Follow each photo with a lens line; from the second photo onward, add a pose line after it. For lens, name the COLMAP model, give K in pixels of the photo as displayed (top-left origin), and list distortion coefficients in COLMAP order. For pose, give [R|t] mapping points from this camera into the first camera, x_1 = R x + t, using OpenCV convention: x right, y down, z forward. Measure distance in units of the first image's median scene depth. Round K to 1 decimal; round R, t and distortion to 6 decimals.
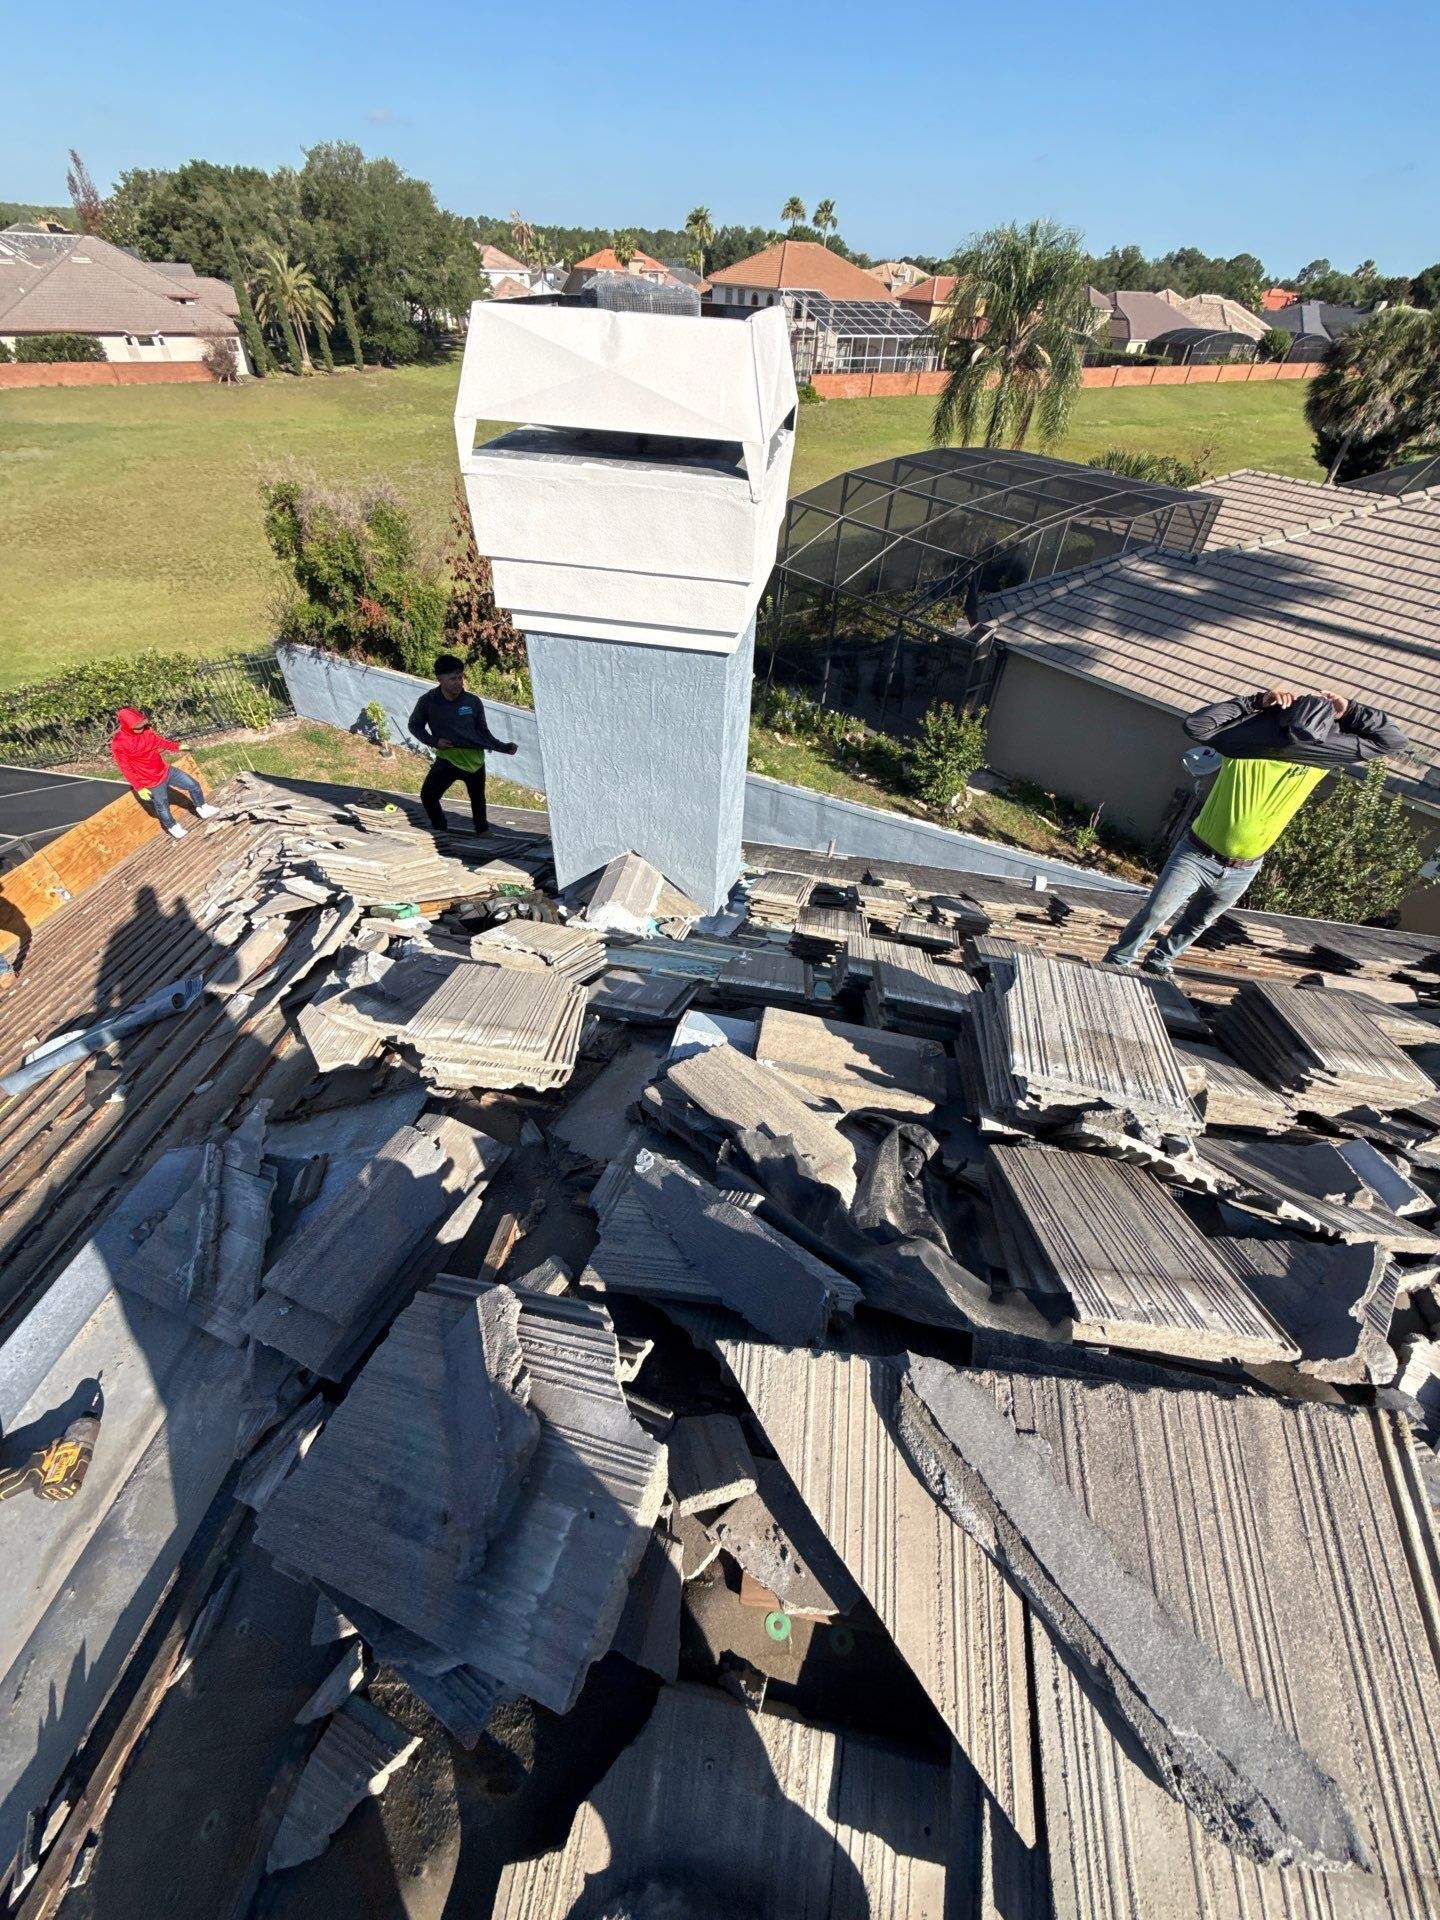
lens RADIAL K [[764.1, 0, 724.2], [0, 764.1, 961.9], [0, 0, 1]] dist [0.000967, -0.000413]
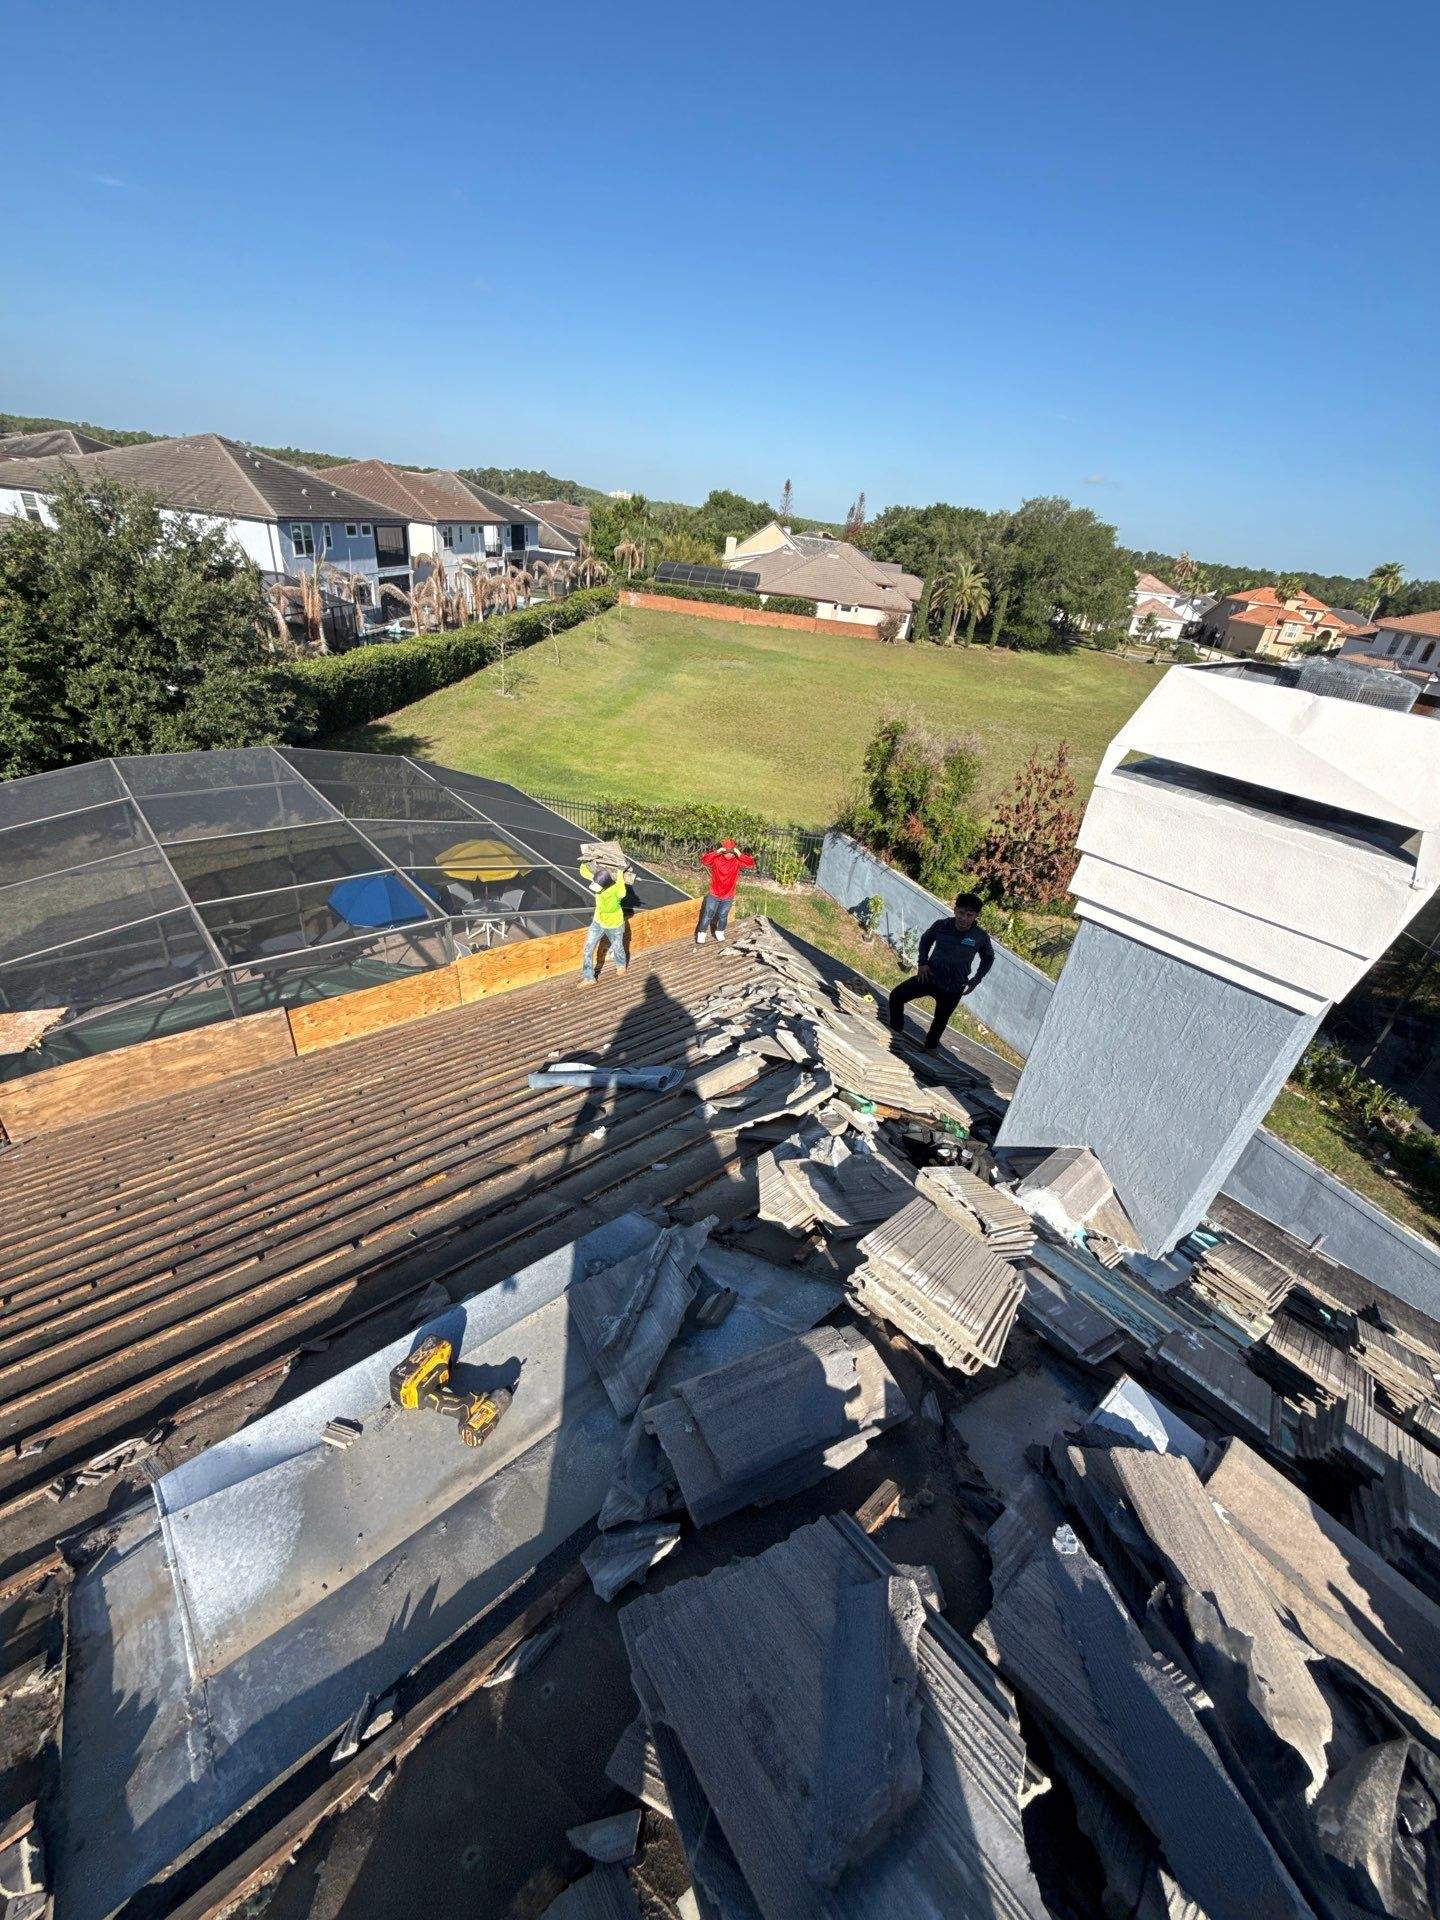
lens RADIAL K [[764.1, 0, 720.7], [0, 764.1, 961.5], [0, 0, 1]] dist [0.000967, -0.000413]
pose [[0.773323, 0.355536, -0.524944, -0.067319], [-0.483476, 0.866315, -0.125494, -0.007472], [0.410149, 0.350845, 0.841835, -0.059287]]
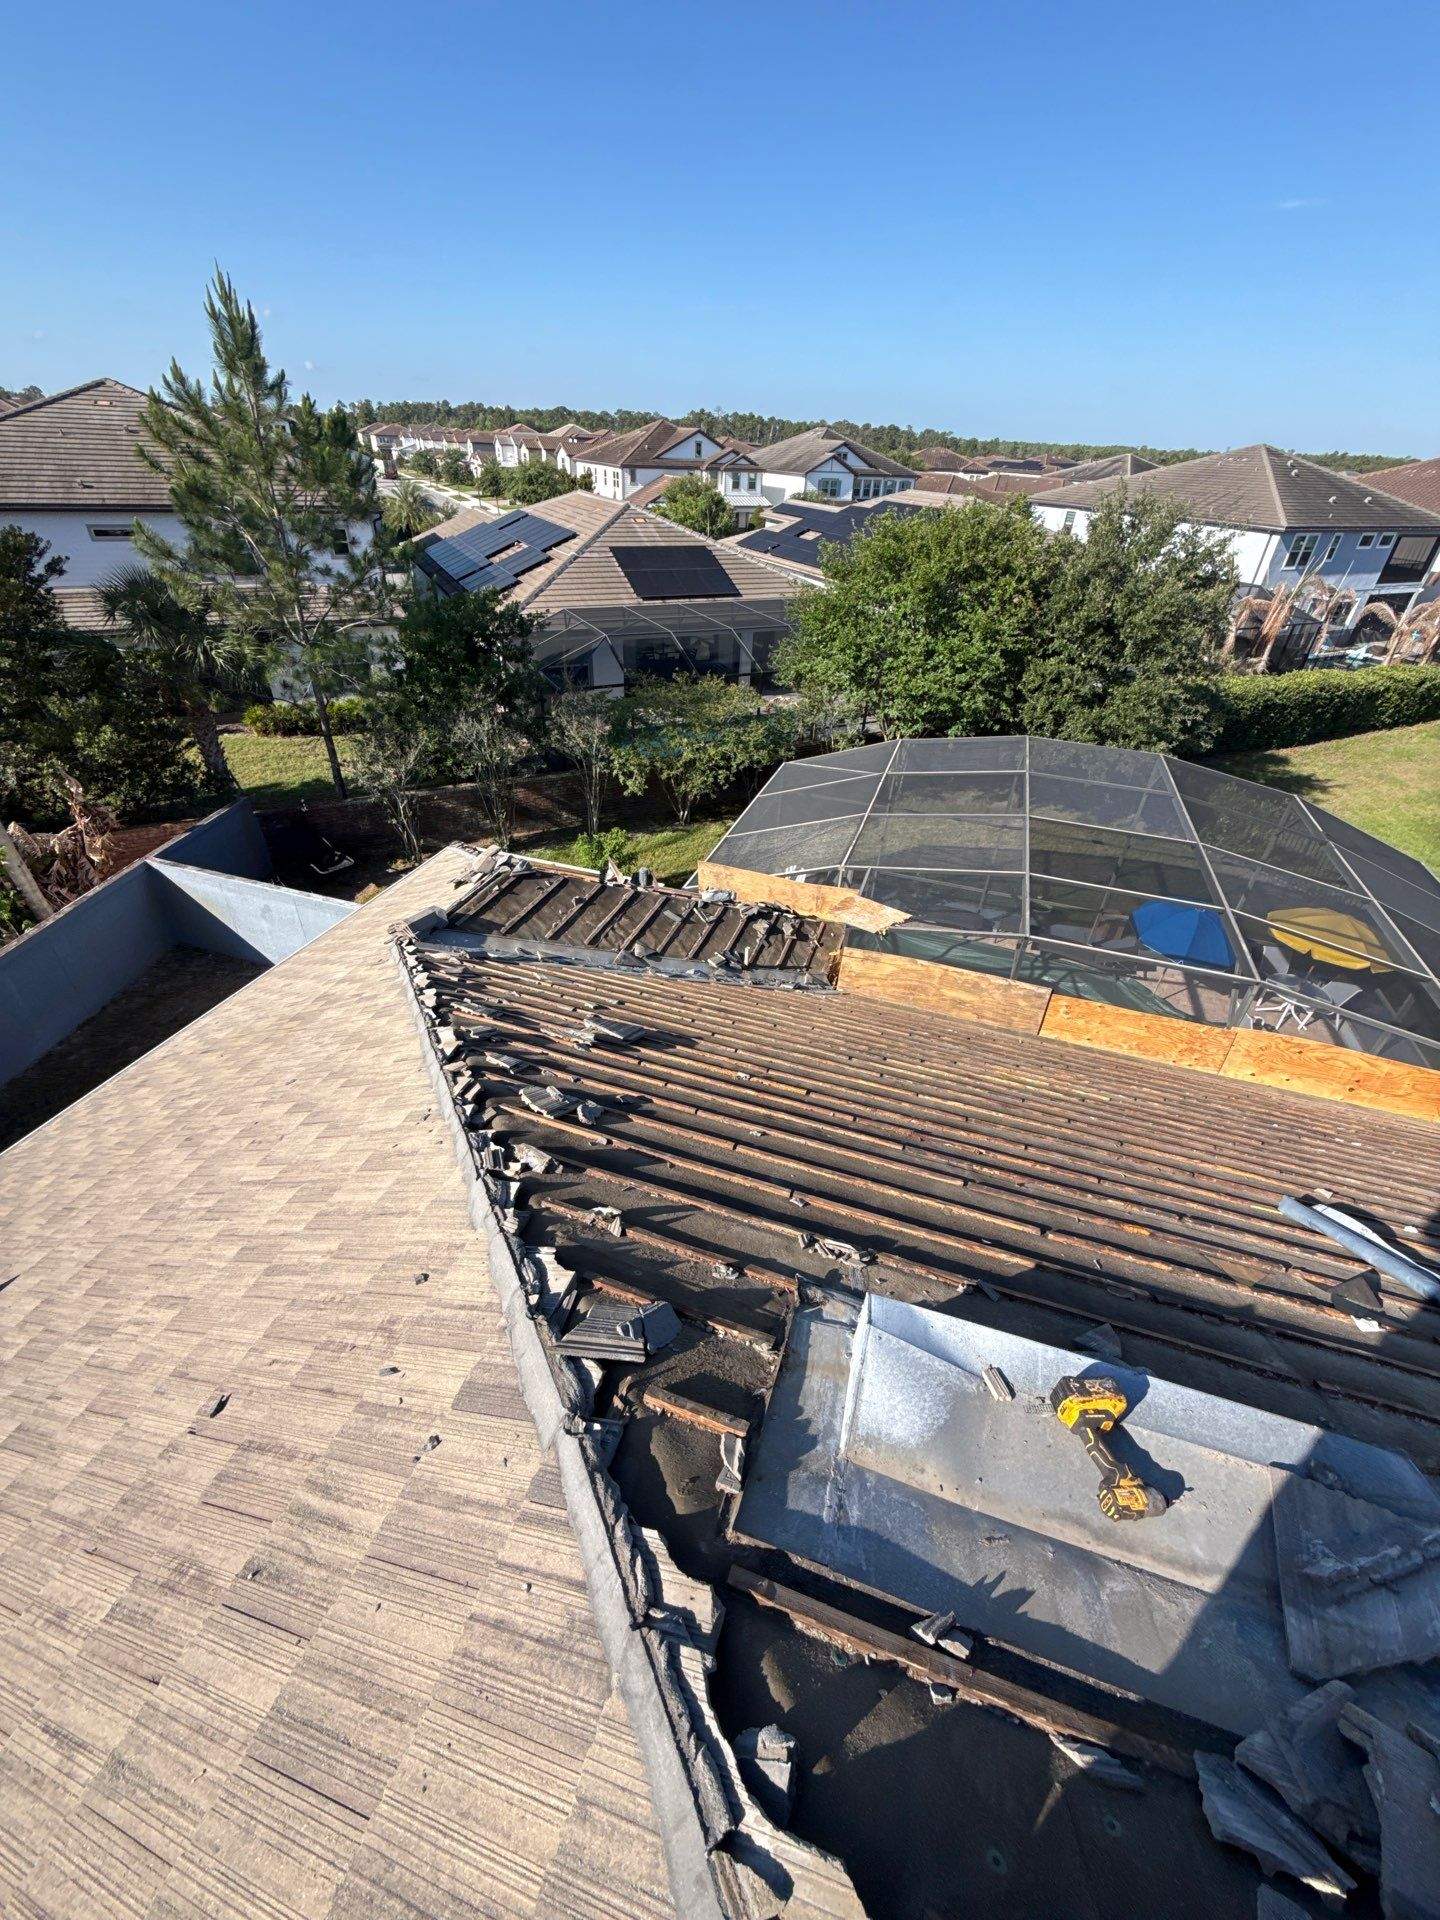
lens RADIAL K [[764.1, 0, 717.6], [0, 764.1, 958.5], [0, 0, 1]] dist [0.000967, -0.000413]
pose [[-0.147929, 0.516753, -0.843258, -0.087999], [-0.703685, 0.544131, 0.456891, 0.049638], [0.694942, 0.660975, 0.283138, -0.111569]]
